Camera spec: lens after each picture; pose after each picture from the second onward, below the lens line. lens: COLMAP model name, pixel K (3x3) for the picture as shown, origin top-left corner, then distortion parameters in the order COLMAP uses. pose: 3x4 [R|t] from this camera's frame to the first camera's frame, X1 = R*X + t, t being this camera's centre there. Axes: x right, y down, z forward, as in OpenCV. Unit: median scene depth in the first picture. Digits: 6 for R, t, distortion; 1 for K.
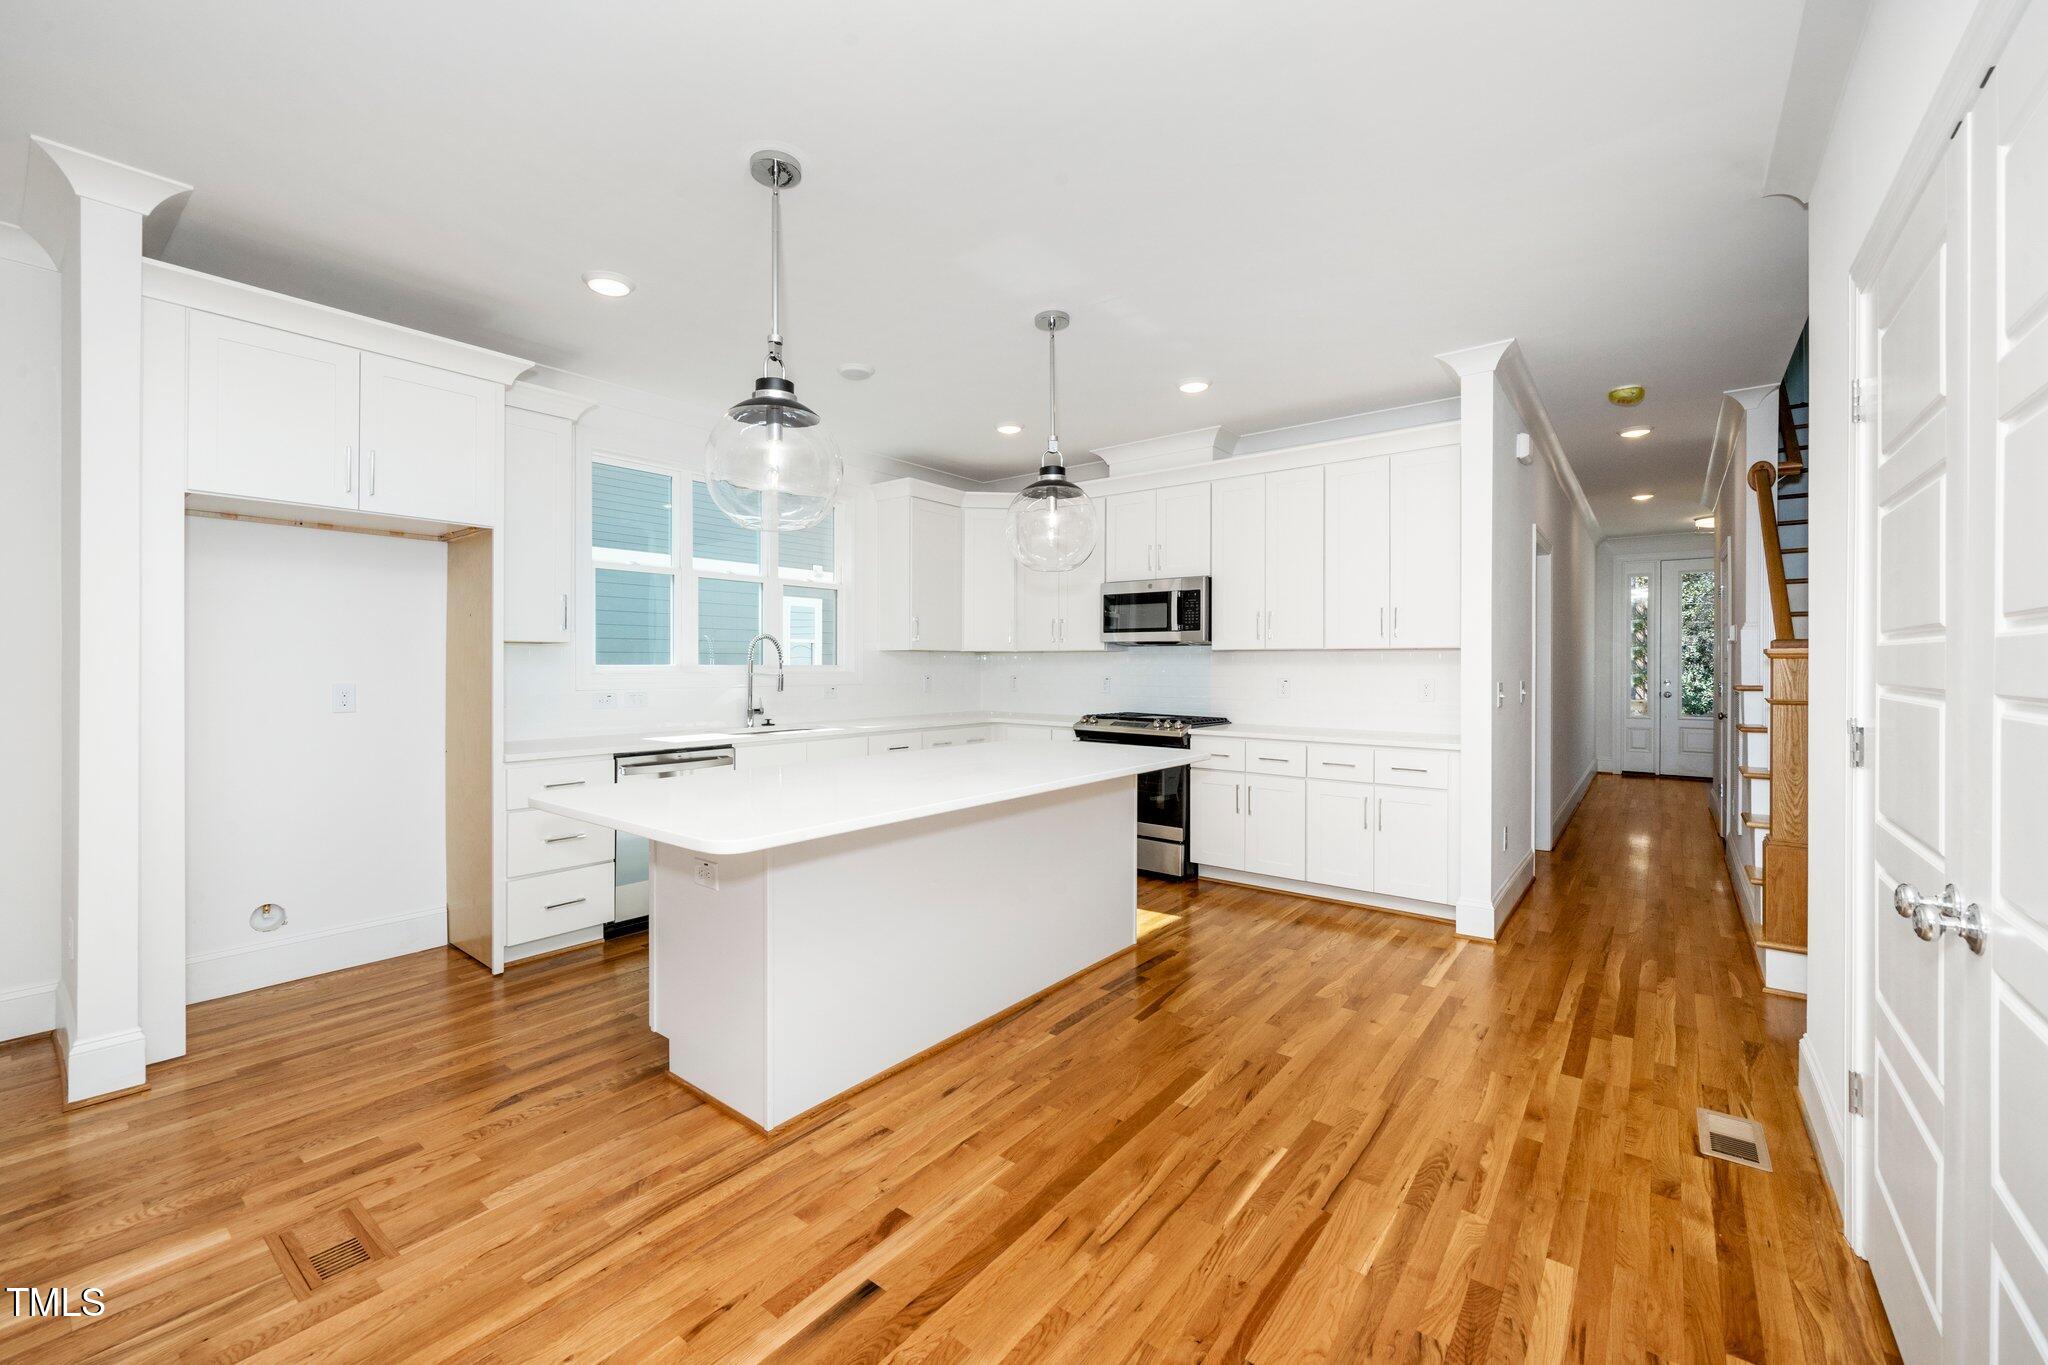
lens RADIAL K [[819.4, 0, 982.9], [0, 819.4, 667.4], [0, 0, 1]] dist [-0.002269, 0.000057]
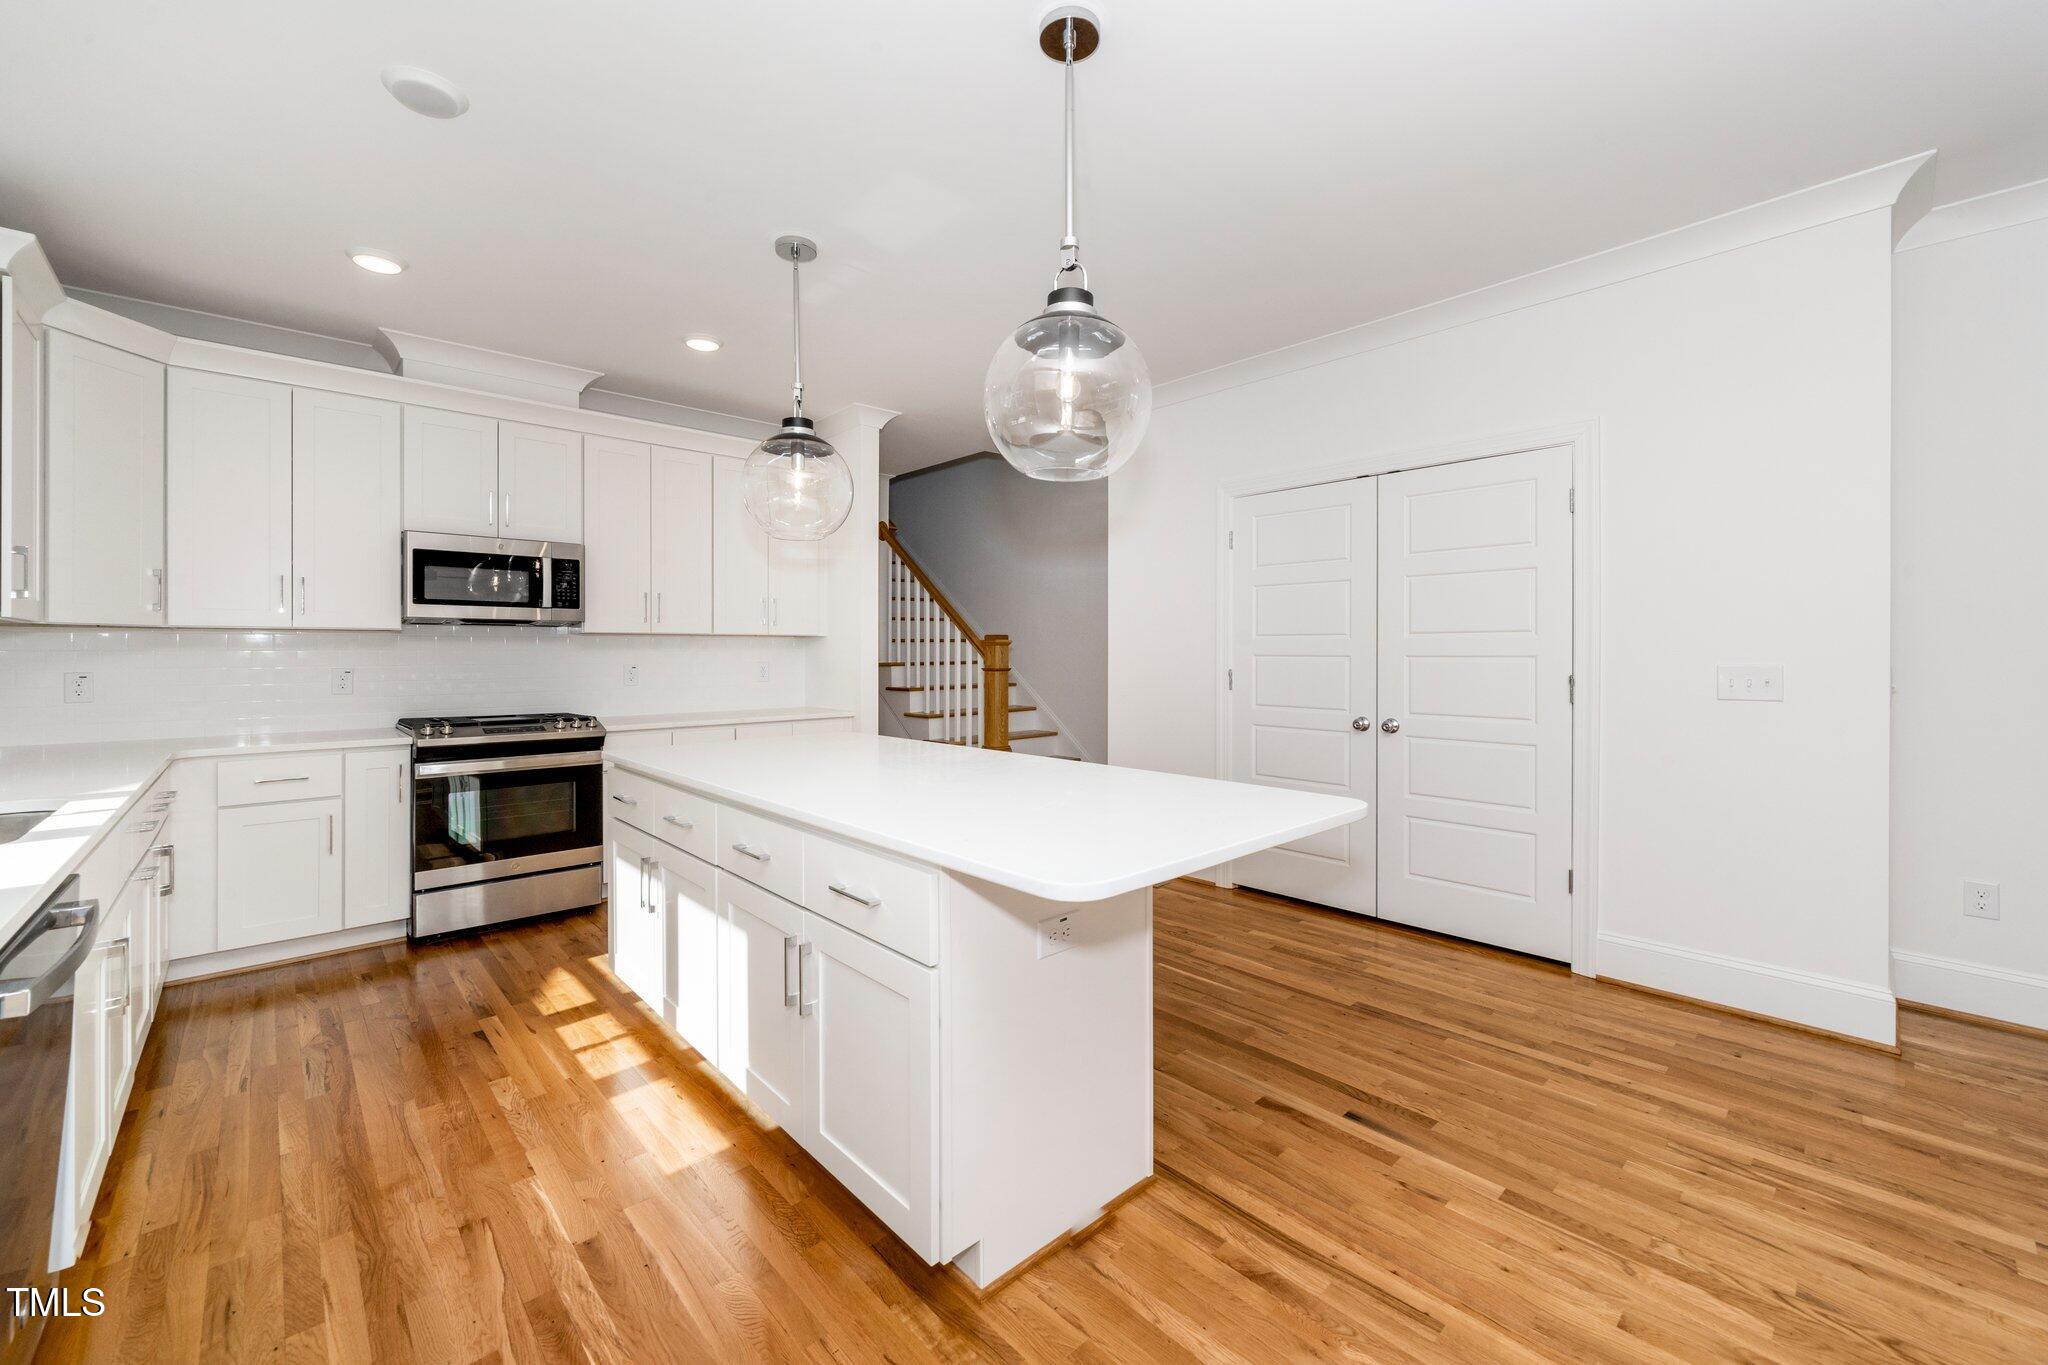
lens RADIAL K [[819.4, 0, 1017.0], [0, 819.4, 658.1], [0, 0, 1]] dist [-0.002269, 0.000057]
pose [[0.142998, -0.010129, 0.989671, -0.527150], [0.007321, 0.999931, 0.009176, 0.000529], [-0.989696, 0.005933, 0.143063, 0.465098]]
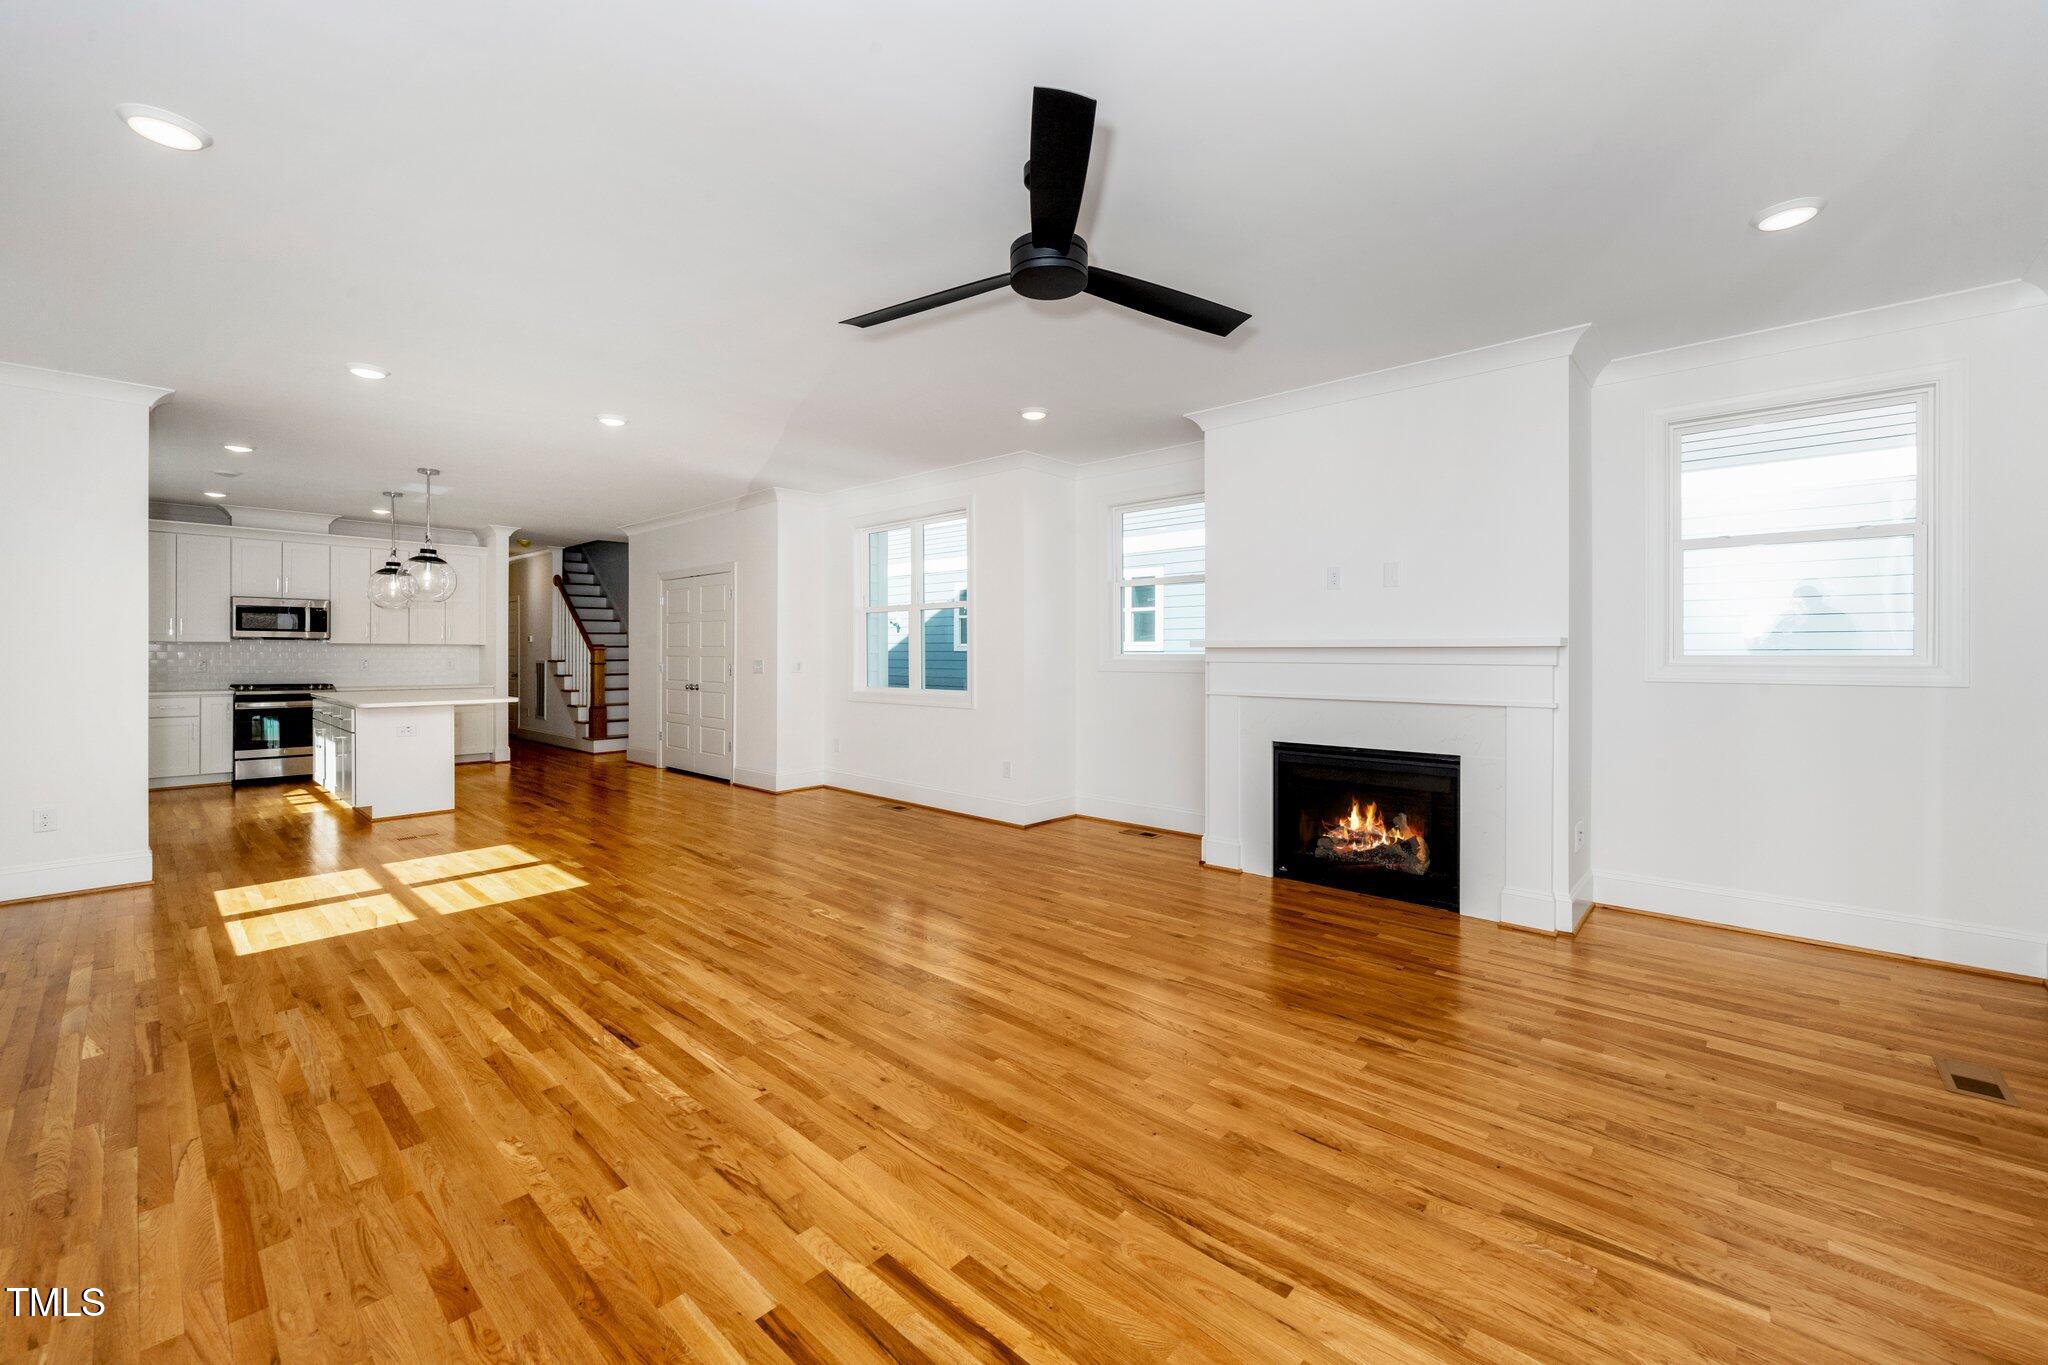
lens RADIAL K [[819.4, 0, 1024.3], [0, 819.4, 660.8], [0, 0, 1]] dist [-0.002269, 0.000057]
pose [[0.050490, -0.008880, 0.998685, -1.449733], [0.002722, 0.999958, 0.008753, 0.003792], [-0.998721, 0.002276, 0.050512, -0.573409]]
